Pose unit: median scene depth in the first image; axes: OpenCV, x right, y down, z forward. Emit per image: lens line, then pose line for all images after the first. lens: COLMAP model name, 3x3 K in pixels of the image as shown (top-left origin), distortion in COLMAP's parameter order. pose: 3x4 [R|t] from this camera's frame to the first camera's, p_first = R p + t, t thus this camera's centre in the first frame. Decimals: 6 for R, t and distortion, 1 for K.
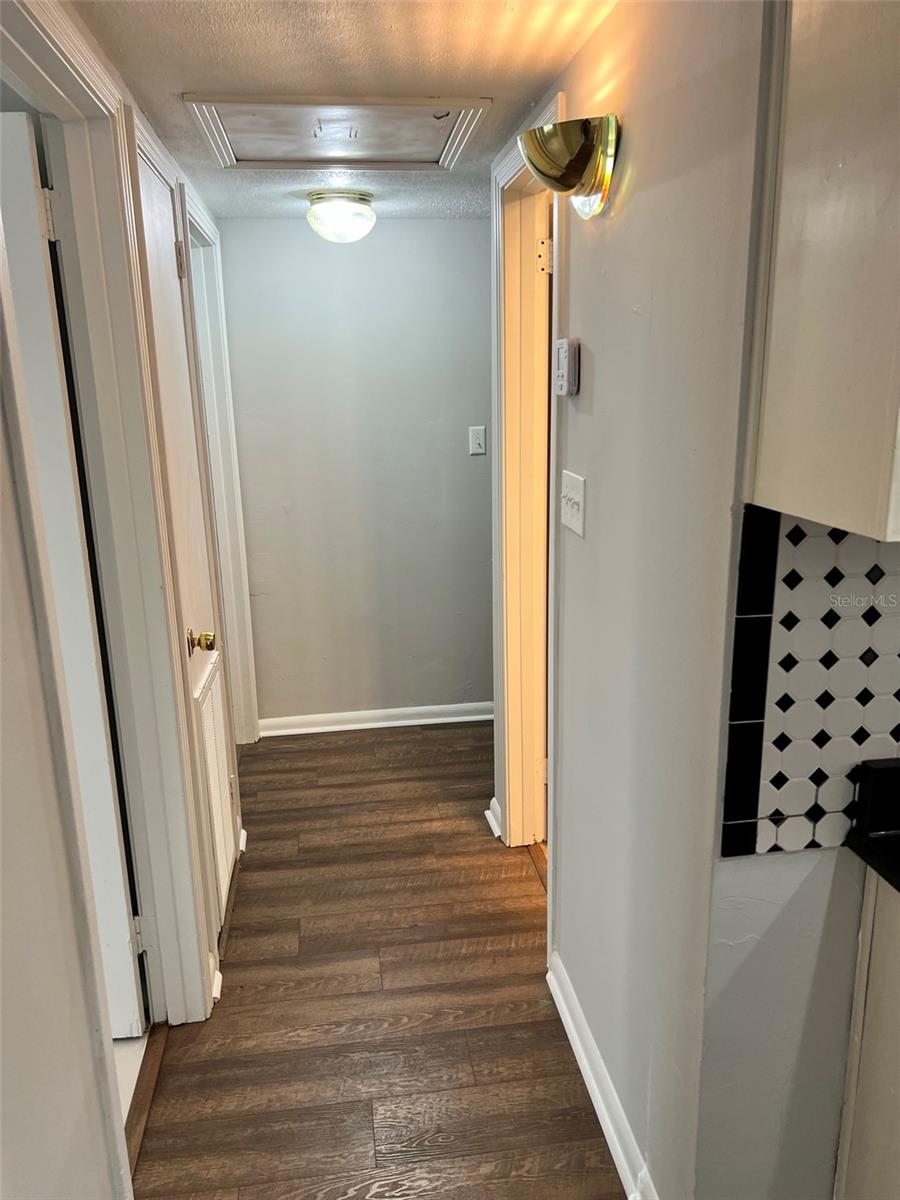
lens RADIAL K [[891.4, 0, 450.0], [0, 891.4, 600.0], [0, 0, 1]] dist [0.026905, -0.001291]
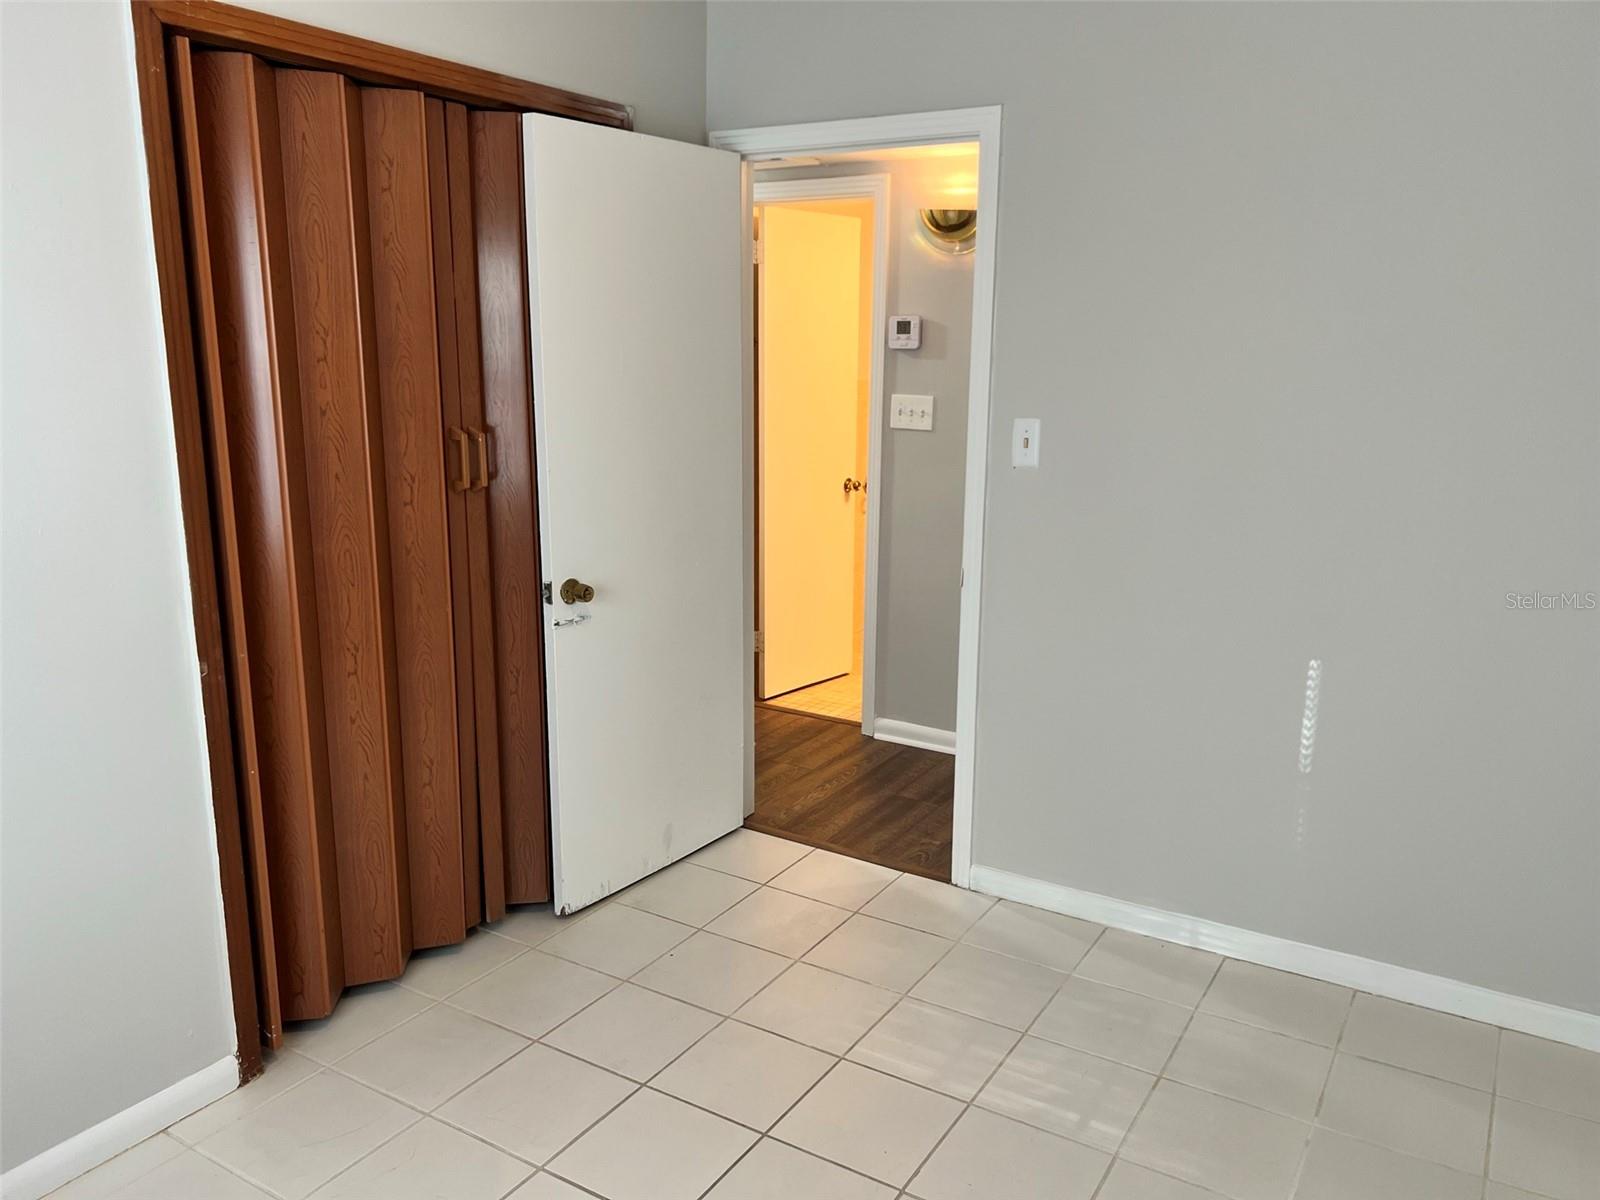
lens RADIAL K [[1188.6, 0, 807.7], [0, 1188.6, 593.8], [0, 0, 1]] dist [0.026905, -0.001291]
pose [[0.627579, -0.135428, 0.766684, -1.533274], [0.165640, 0.985435, 0.038482, 0.095567], [-0.760729, 0.102843, 0.640871, -0.221691]]
